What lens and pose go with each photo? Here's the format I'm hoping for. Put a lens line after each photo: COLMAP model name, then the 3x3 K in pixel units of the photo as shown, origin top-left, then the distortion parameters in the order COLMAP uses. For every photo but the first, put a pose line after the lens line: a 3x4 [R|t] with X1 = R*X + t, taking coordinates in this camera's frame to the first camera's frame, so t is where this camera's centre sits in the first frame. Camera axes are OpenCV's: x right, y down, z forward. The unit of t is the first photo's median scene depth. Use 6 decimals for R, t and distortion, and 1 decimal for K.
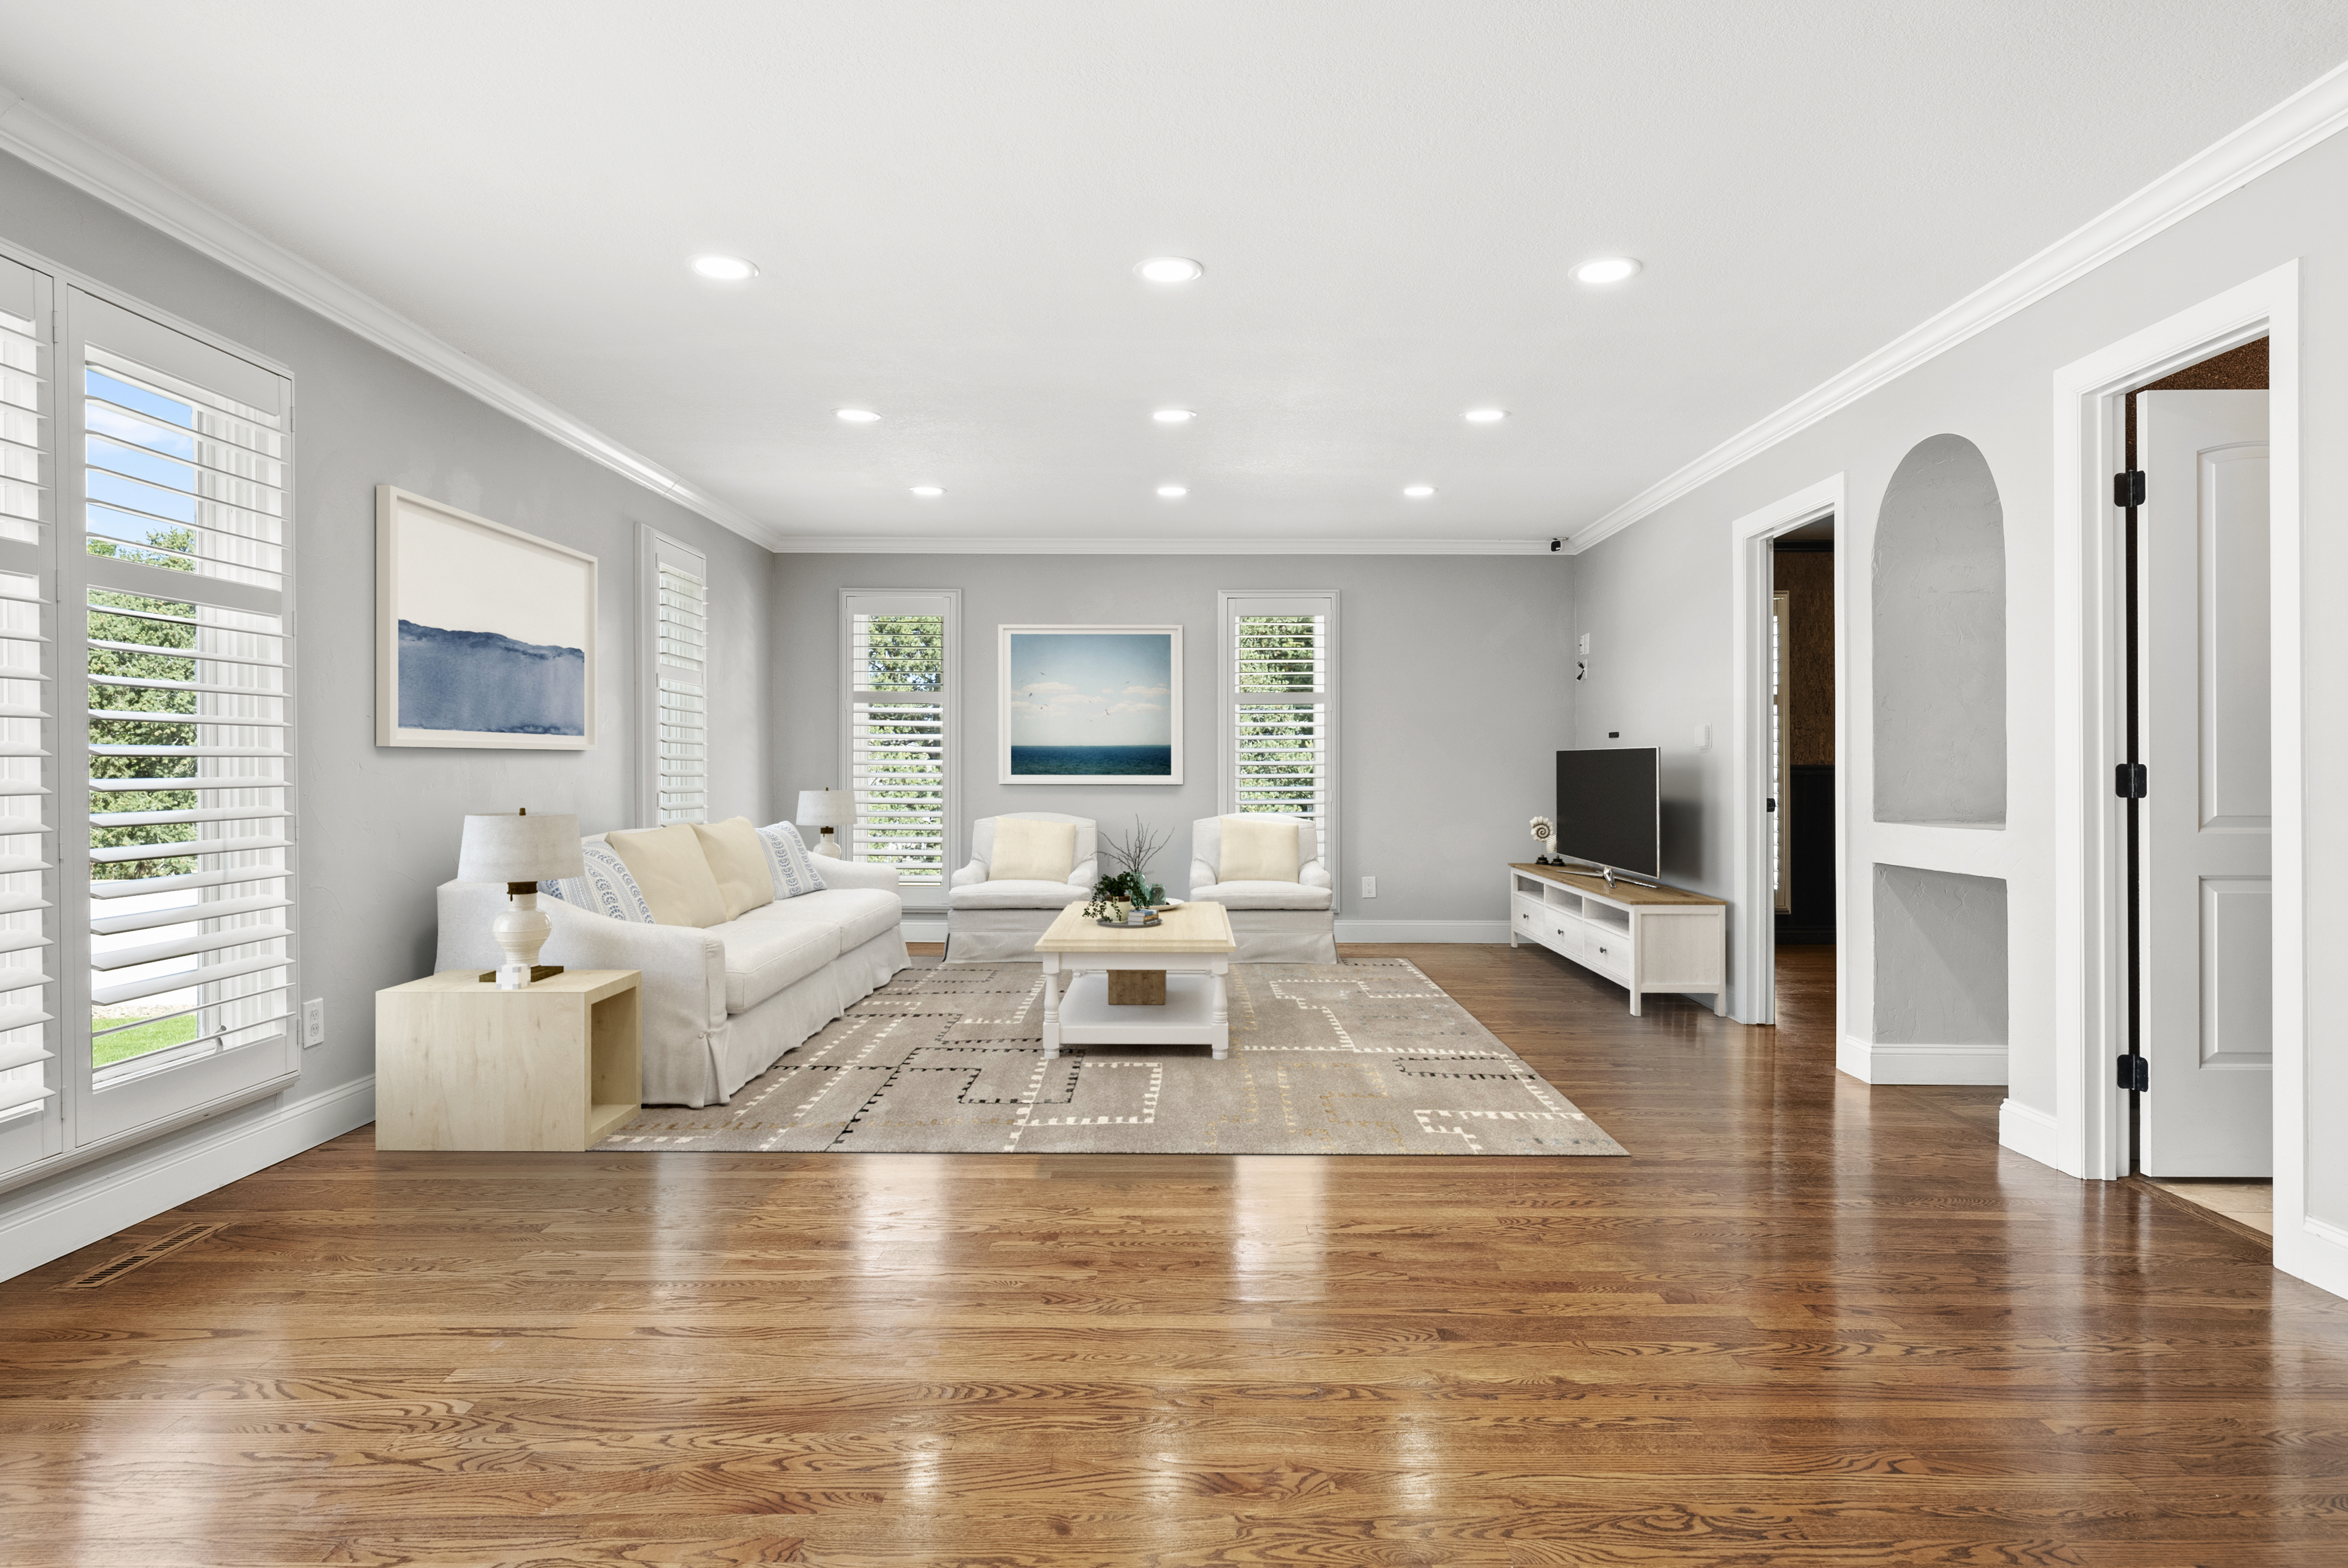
lens RADIAL K [[1339.5, 0, 1180.4], [0, 1339.5, 787.4], [0, 0, 1]] dist [-0.003353, 0.000161]
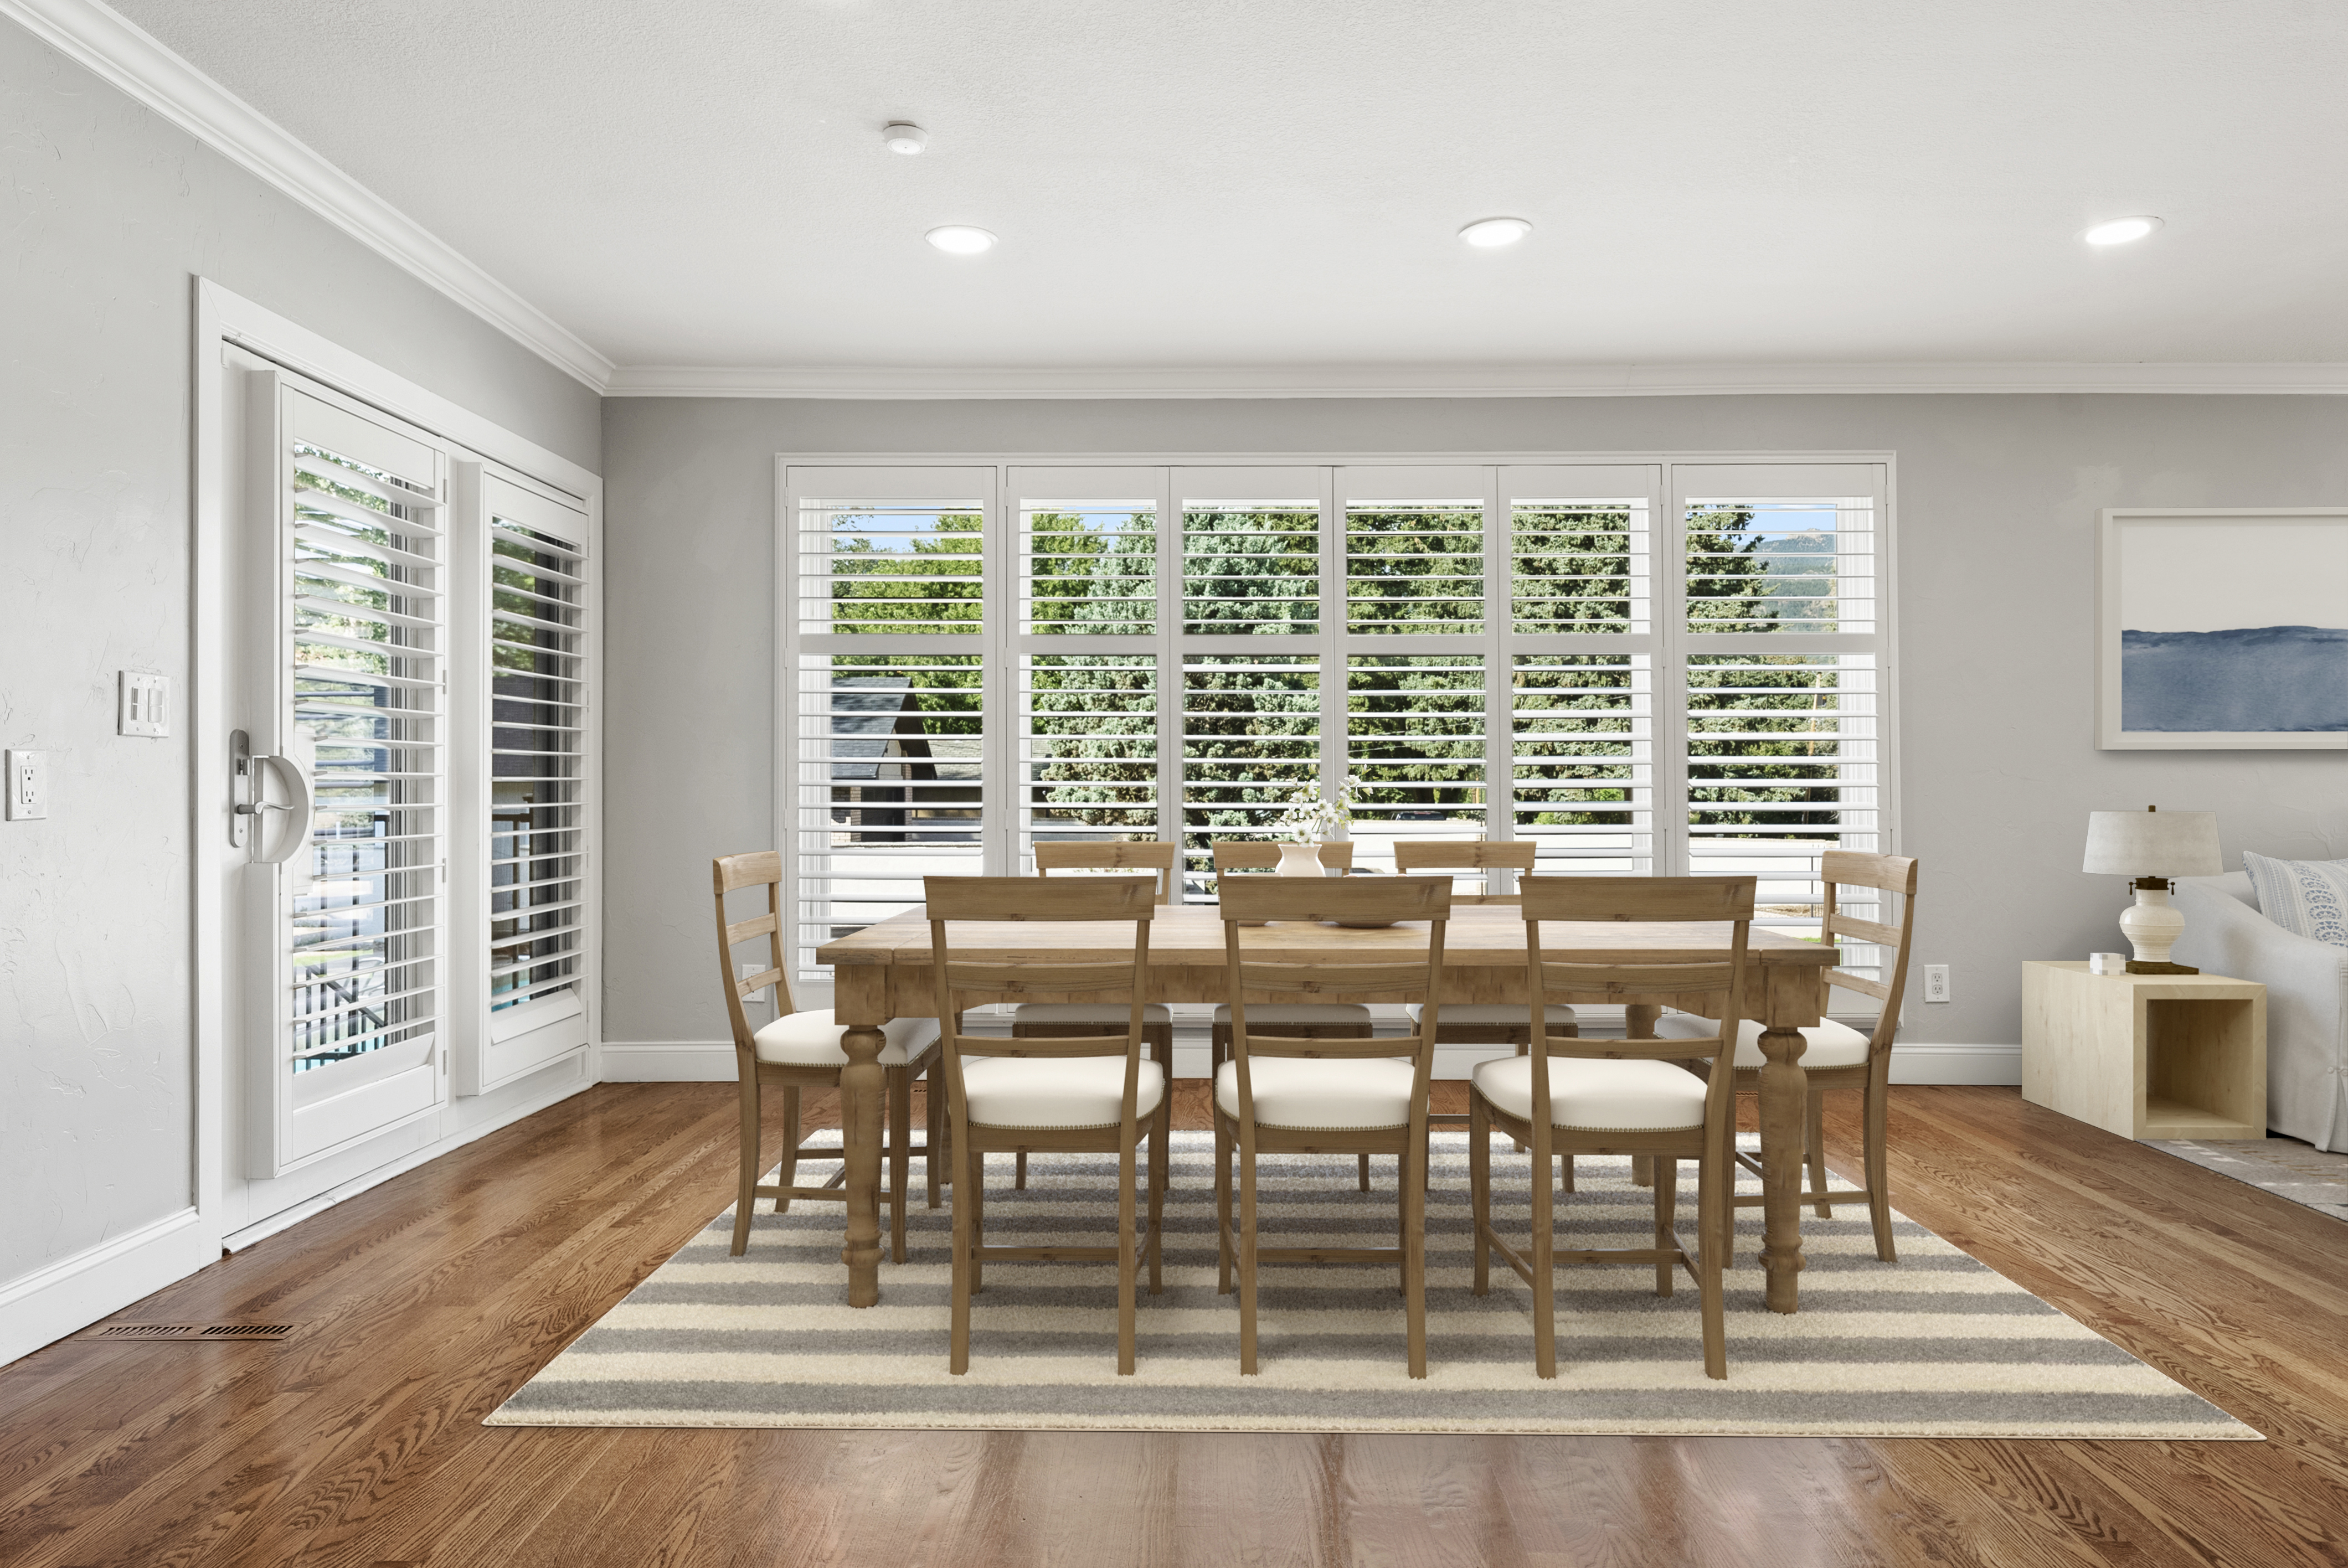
lens RADIAL K [[1413.4, 0, 1187.3], [0, 1413.4, 775.2], [0, 0, 1]] dist [-0.005872, -0.000780]
pose [[-0.018373, -0.008106, -0.999798, 0.544300], [-0.010556, 0.999913, -0.007913, 0.004745], [0.999775, 0.010408, -0.018457, 0.291529]]
